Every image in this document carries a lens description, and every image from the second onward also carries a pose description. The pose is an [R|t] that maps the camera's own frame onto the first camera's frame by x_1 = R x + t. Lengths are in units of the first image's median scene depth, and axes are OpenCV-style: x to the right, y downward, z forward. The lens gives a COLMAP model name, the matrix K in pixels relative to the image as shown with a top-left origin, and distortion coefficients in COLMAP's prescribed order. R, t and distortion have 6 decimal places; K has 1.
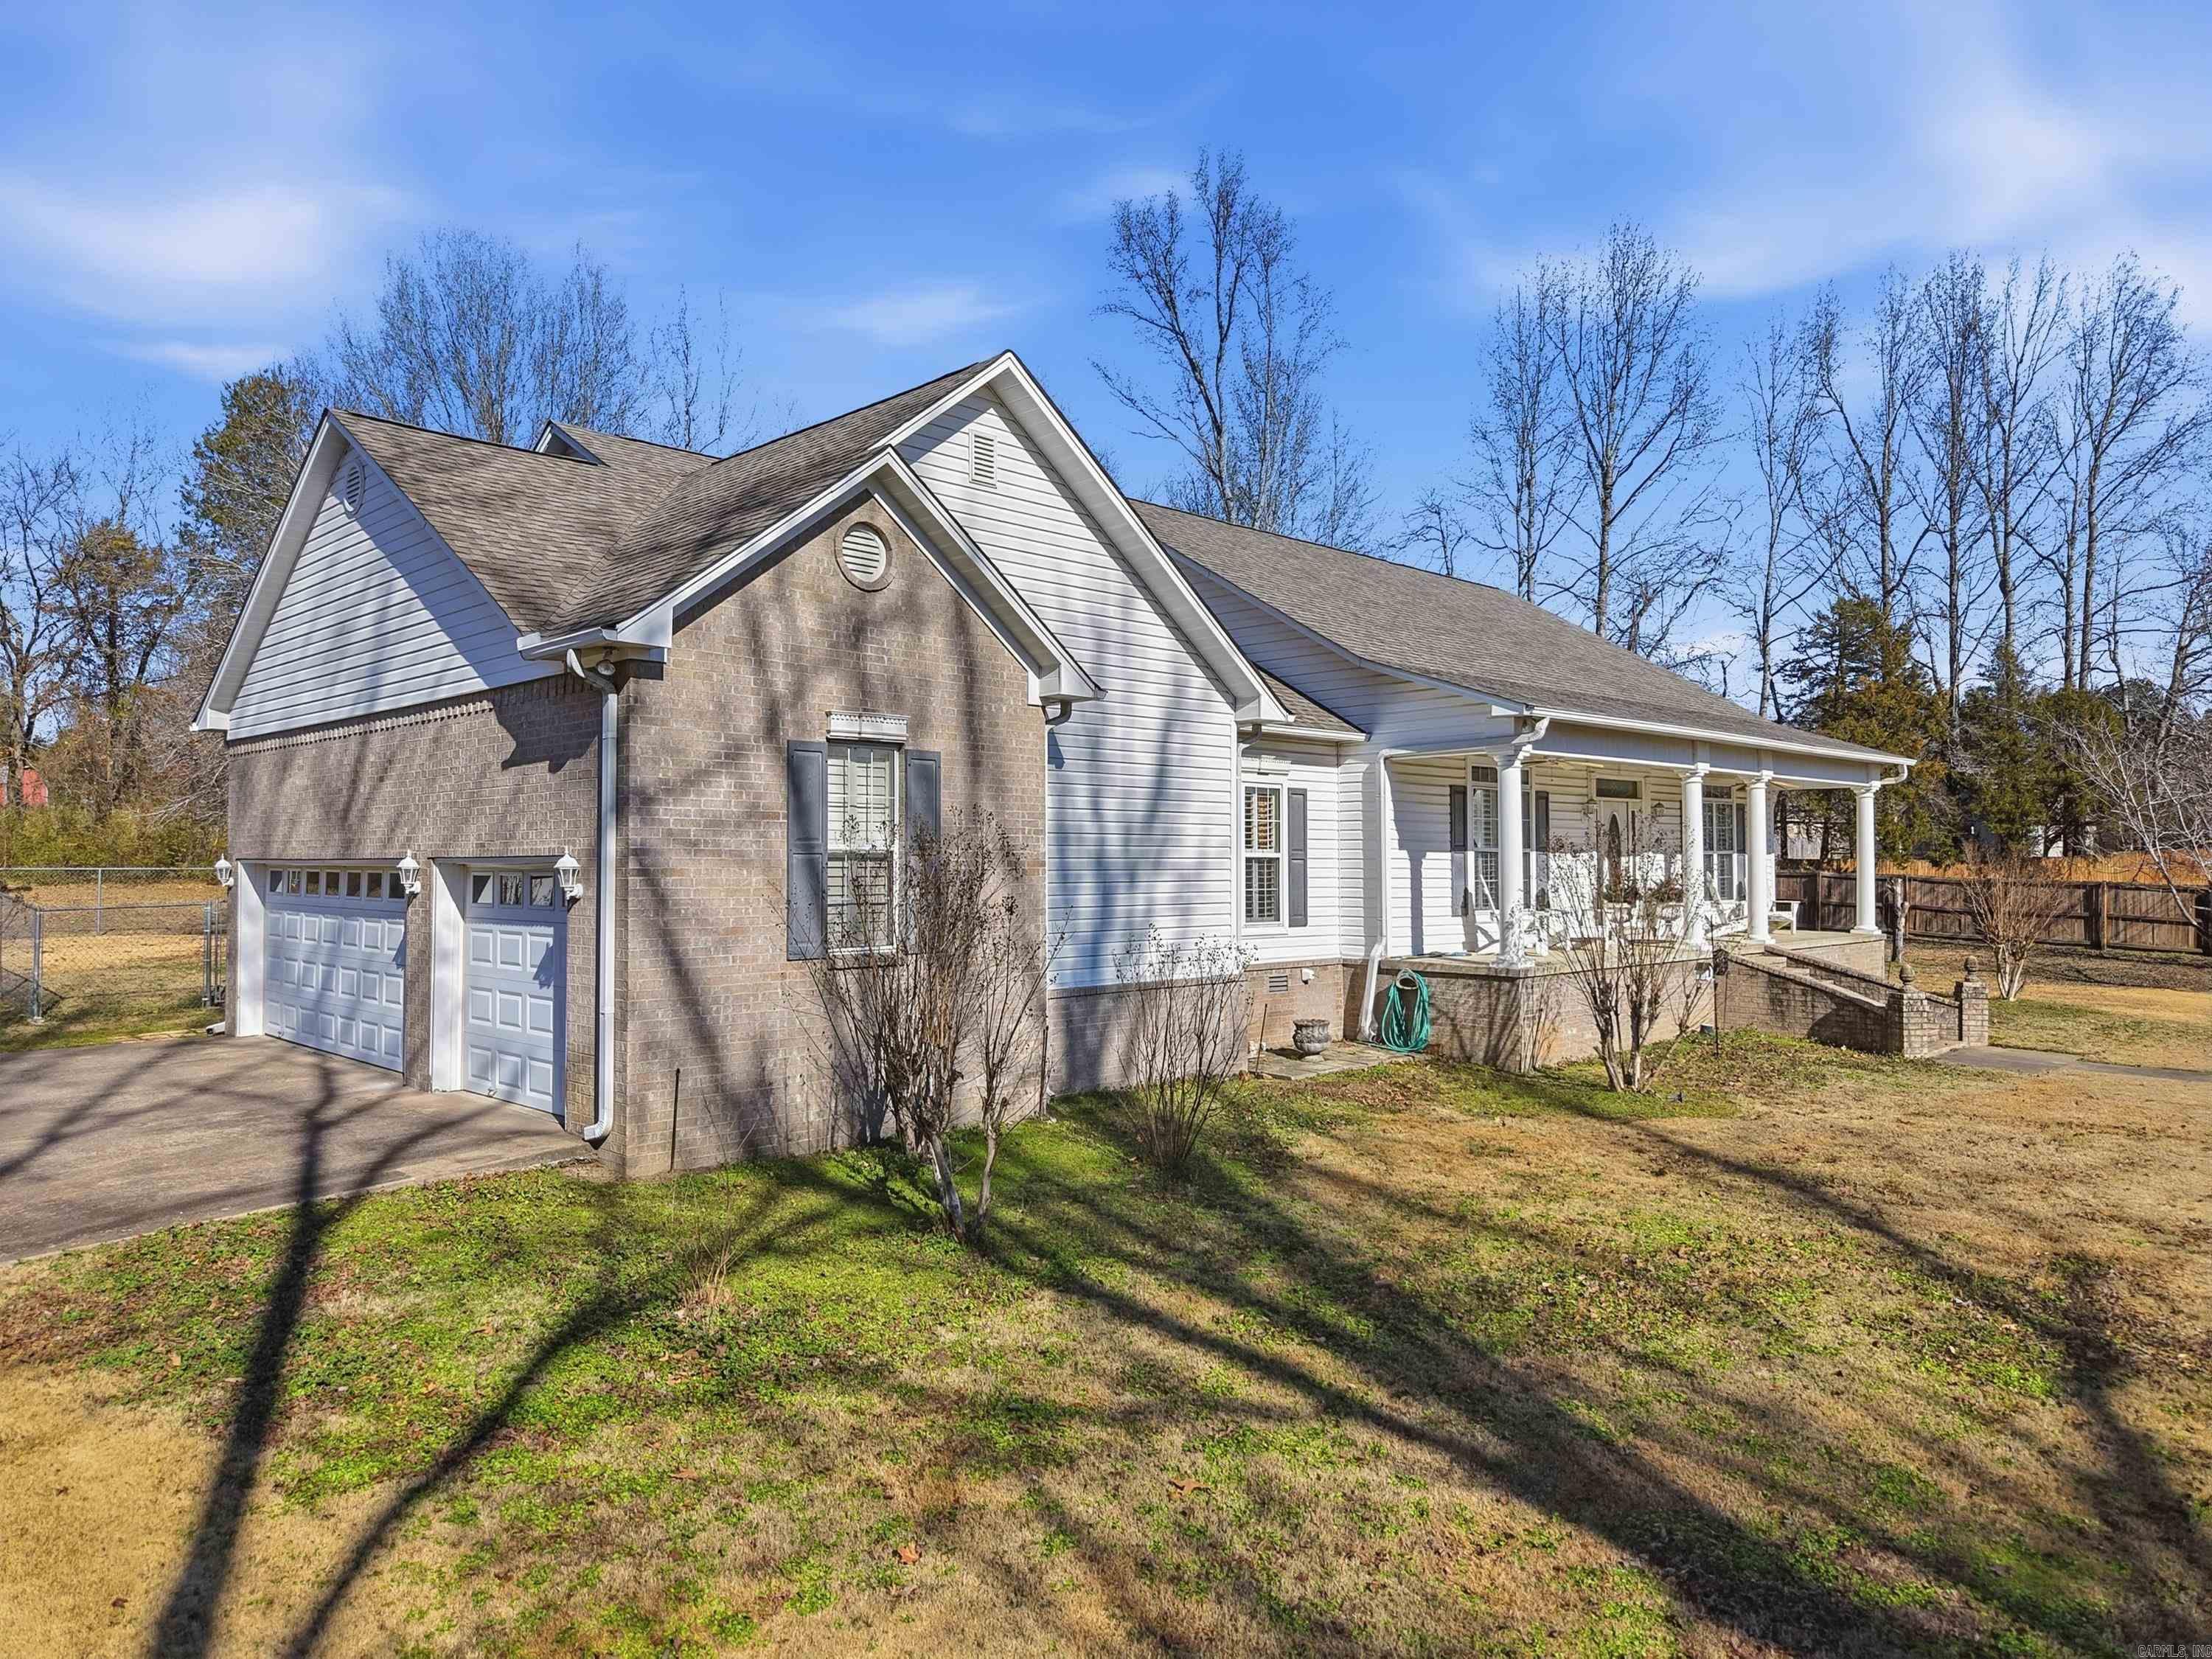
lens RADIAL K [[1474.7, 0, 1106.0], [0, 1474.7, 829.5], [0, 0, 1]] dist [0.005892, -0.006844]
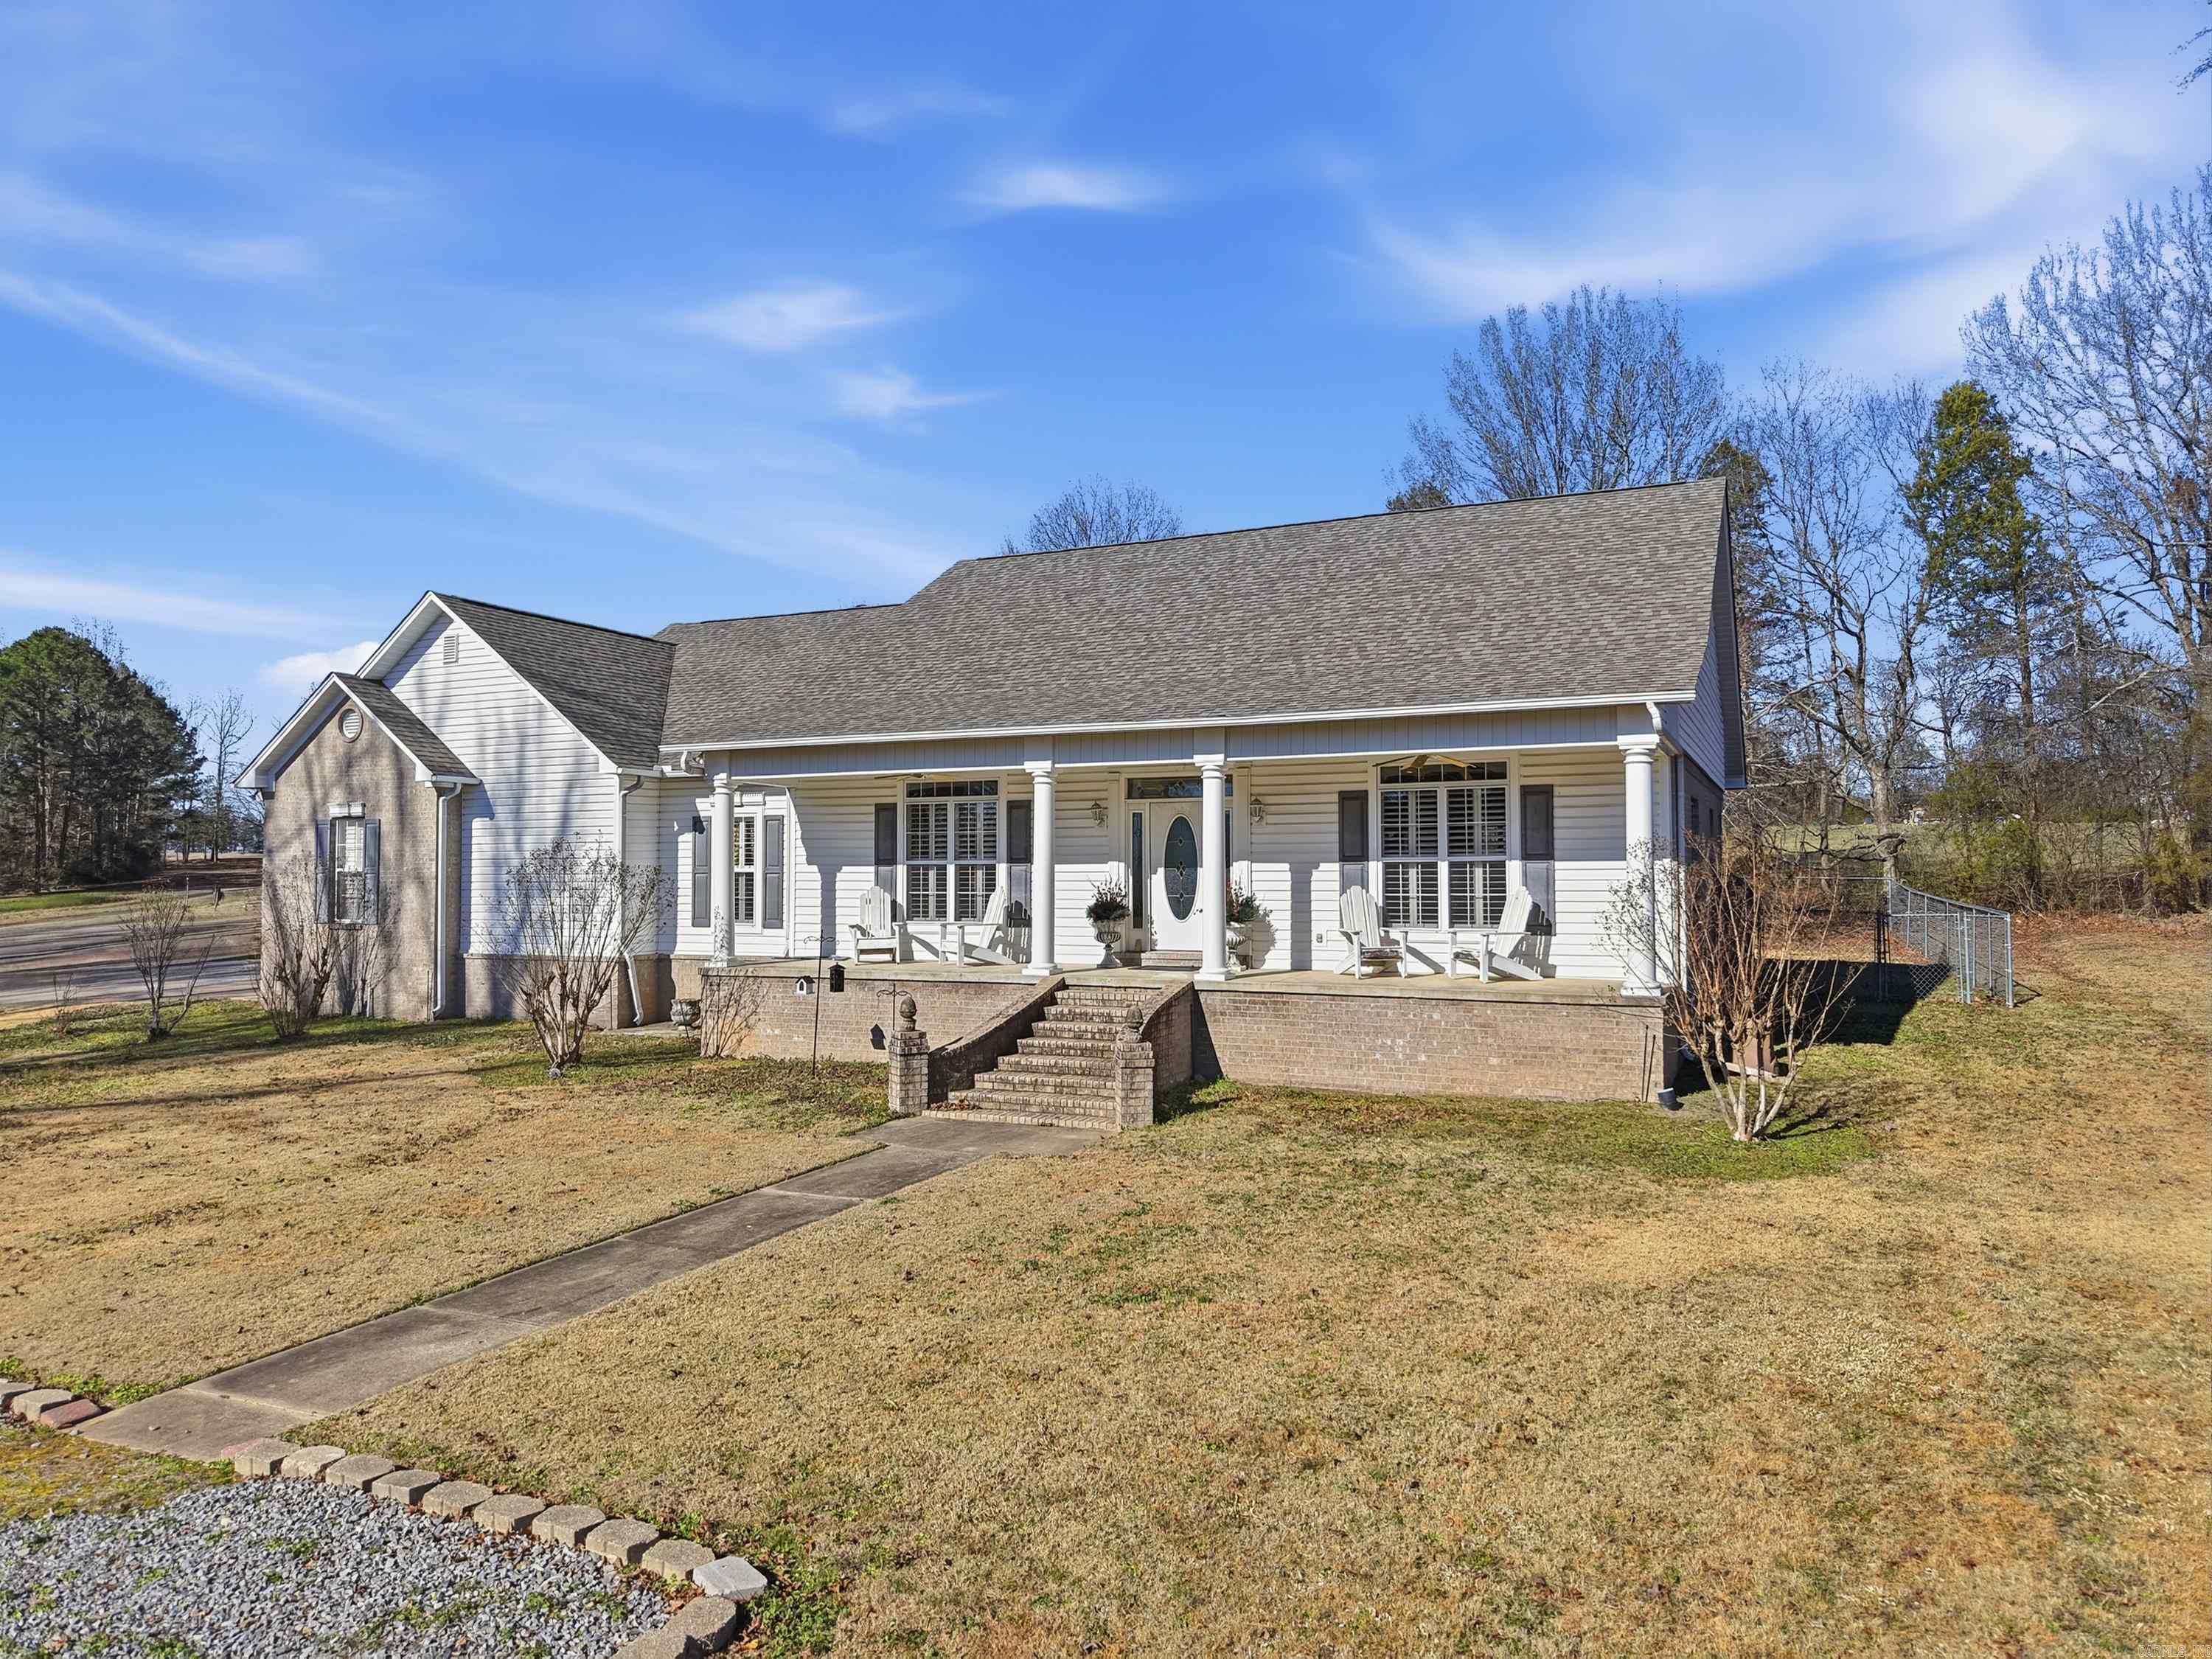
lens RADIAL K [[1474.7, 0, 1106.0], [0, 1474.7, 829.5], [0, 0, 1]] dist [0.005892, -0.006844]
pose [[0.347968, -0.026639, -0.937128, 1.449966], [0.026478, 0.999477, -0.018580, 0.014785], [0.937132, -0.018348, 0.348492, 0.868373]]
